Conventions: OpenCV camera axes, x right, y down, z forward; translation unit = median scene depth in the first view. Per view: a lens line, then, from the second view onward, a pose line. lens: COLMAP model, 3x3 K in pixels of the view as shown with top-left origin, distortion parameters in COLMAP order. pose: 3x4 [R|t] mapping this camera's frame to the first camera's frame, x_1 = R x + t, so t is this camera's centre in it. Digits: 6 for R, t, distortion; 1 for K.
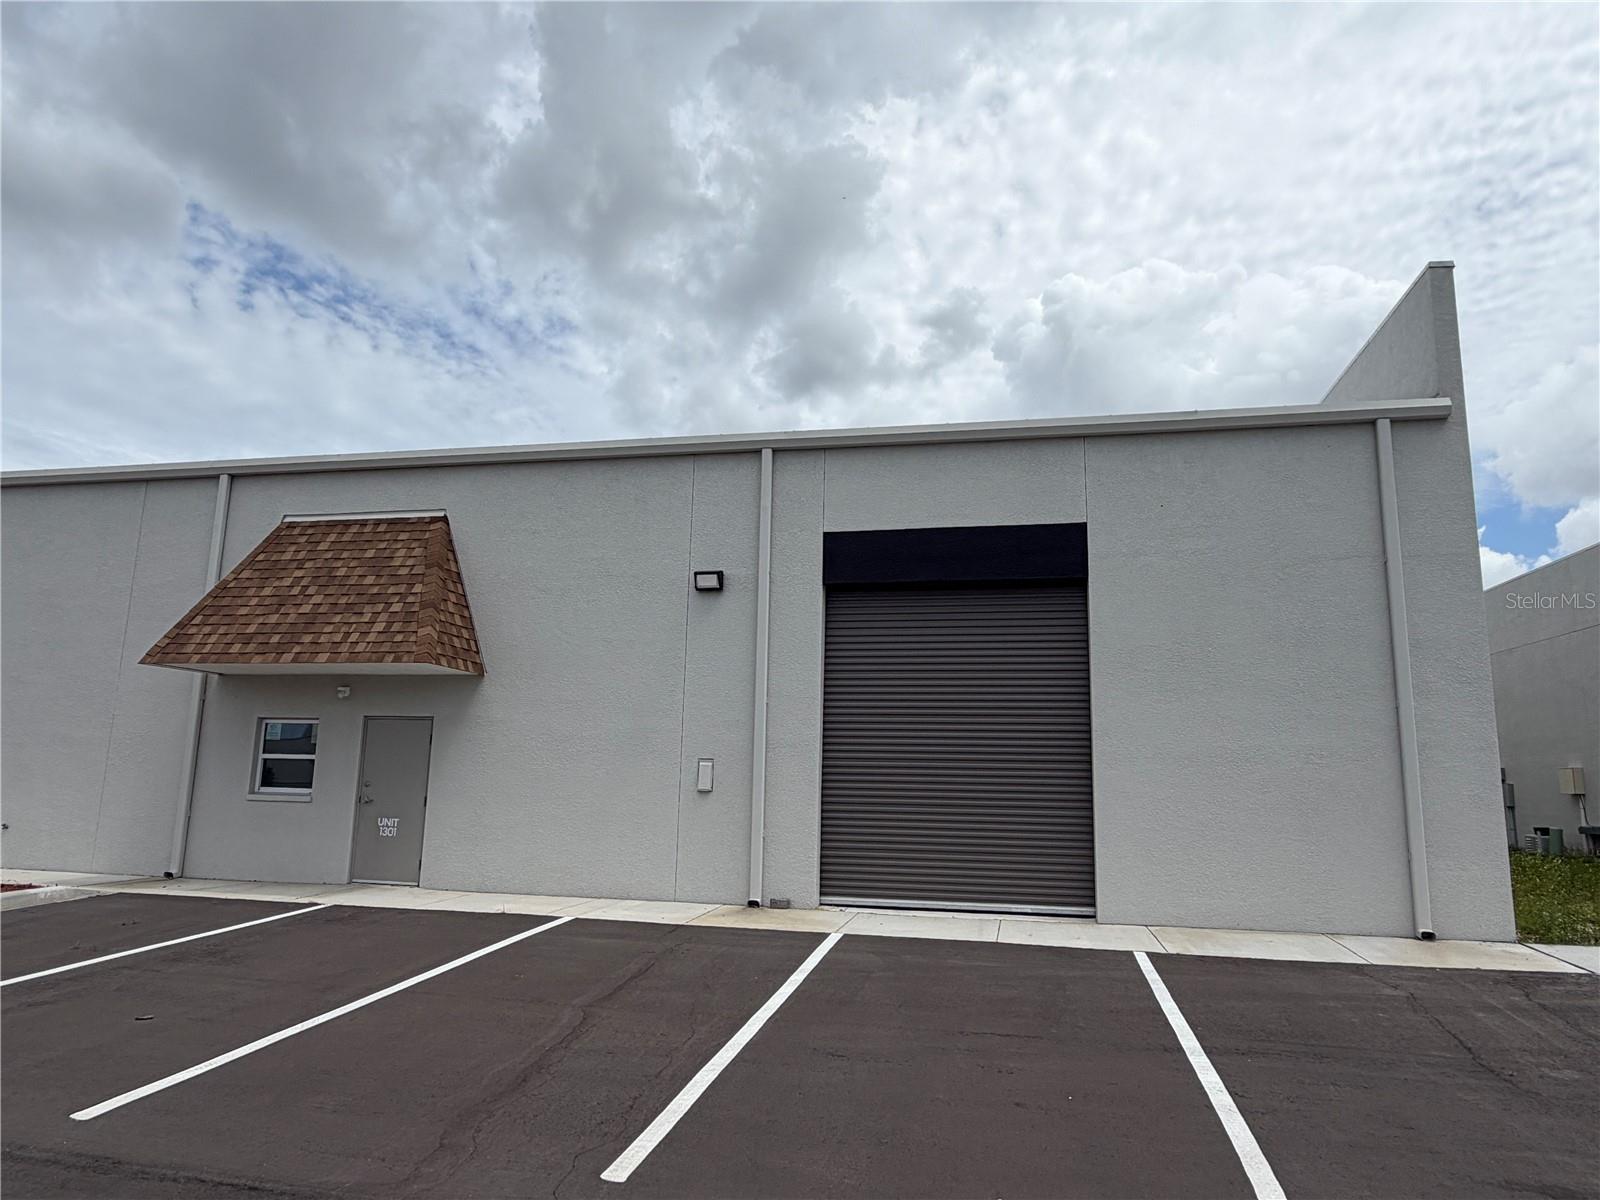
lens RADIAL K [[992.7, 0, 801.0], [0, 992.7, 602.8], [0, 0, 1]] dist [0.001239, -0.000987]
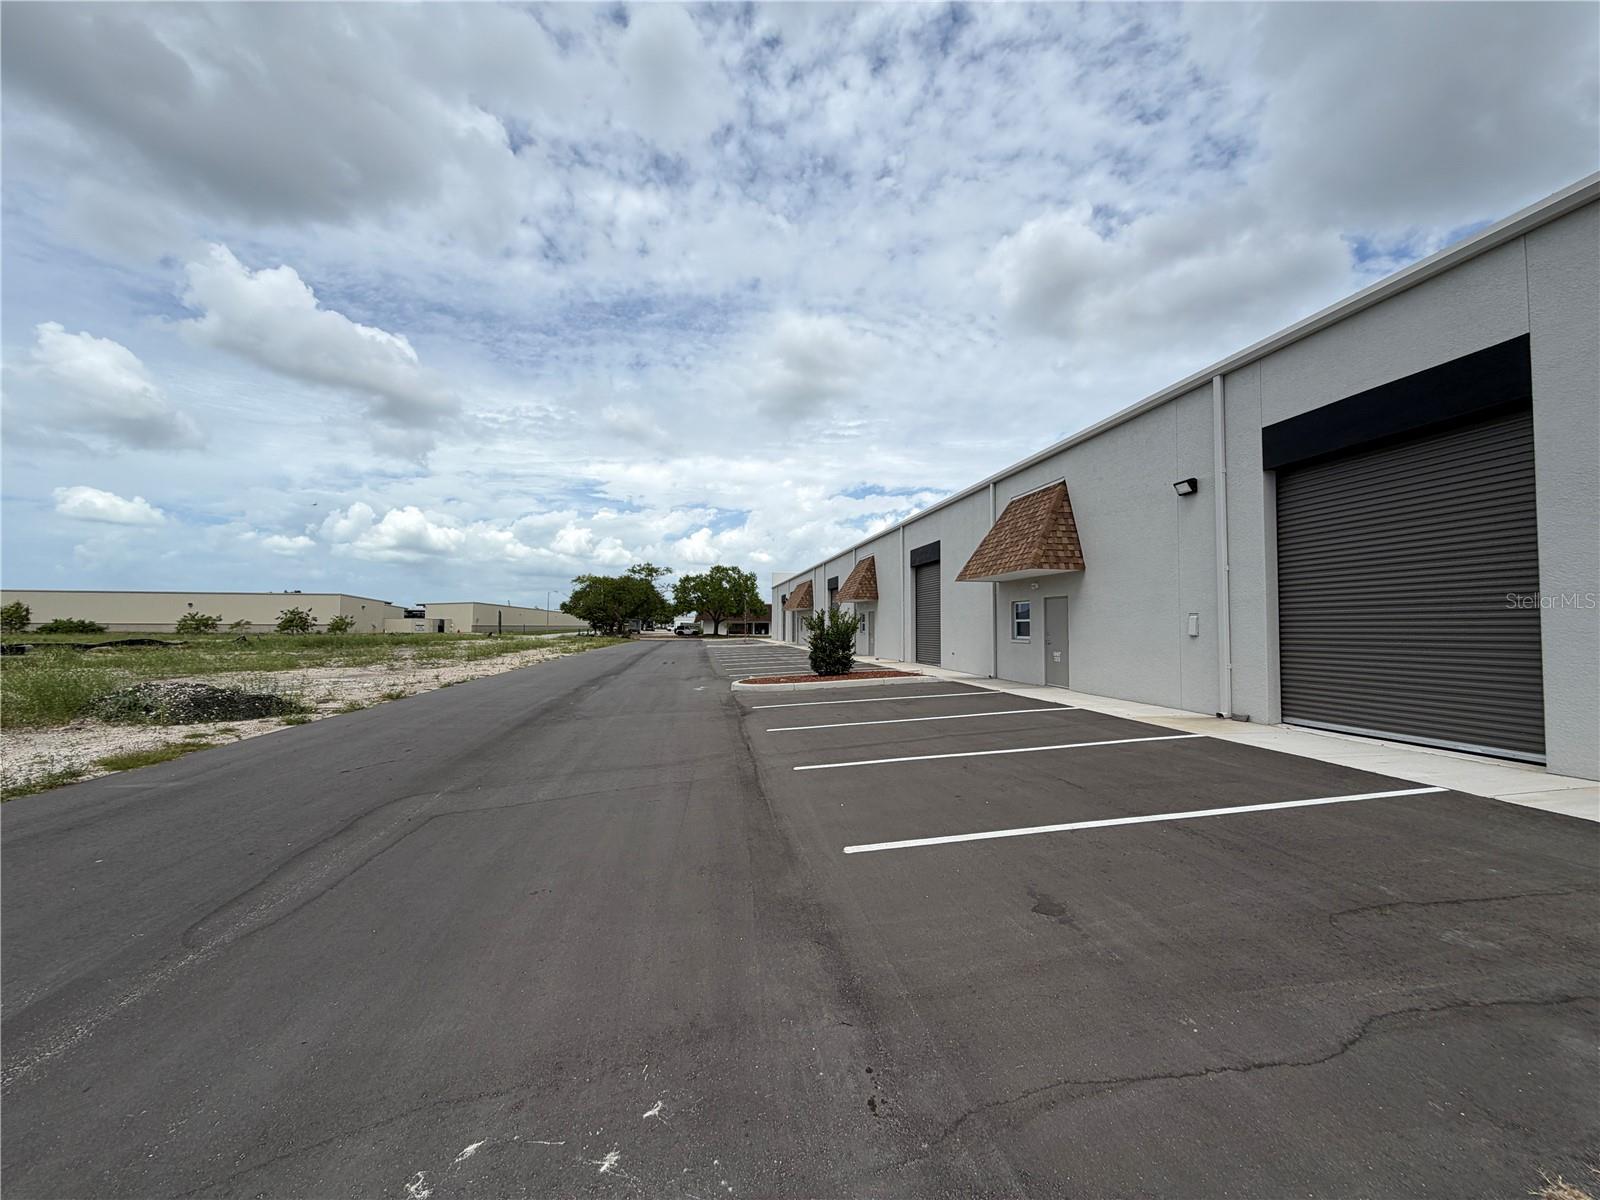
lens RADIAL K [[635.8, 0, 804.1], [0, 635.8, 600.8], [0, 0, 1]] dist [-0.000916, -0.000233]
pose [[0.376868, -0.059557, -0.924350, 0.519021], [0.171756, 0.985118, 0.006555, 0.036507], [0.910203, -0.161233, 0.381489, 0.145288]]
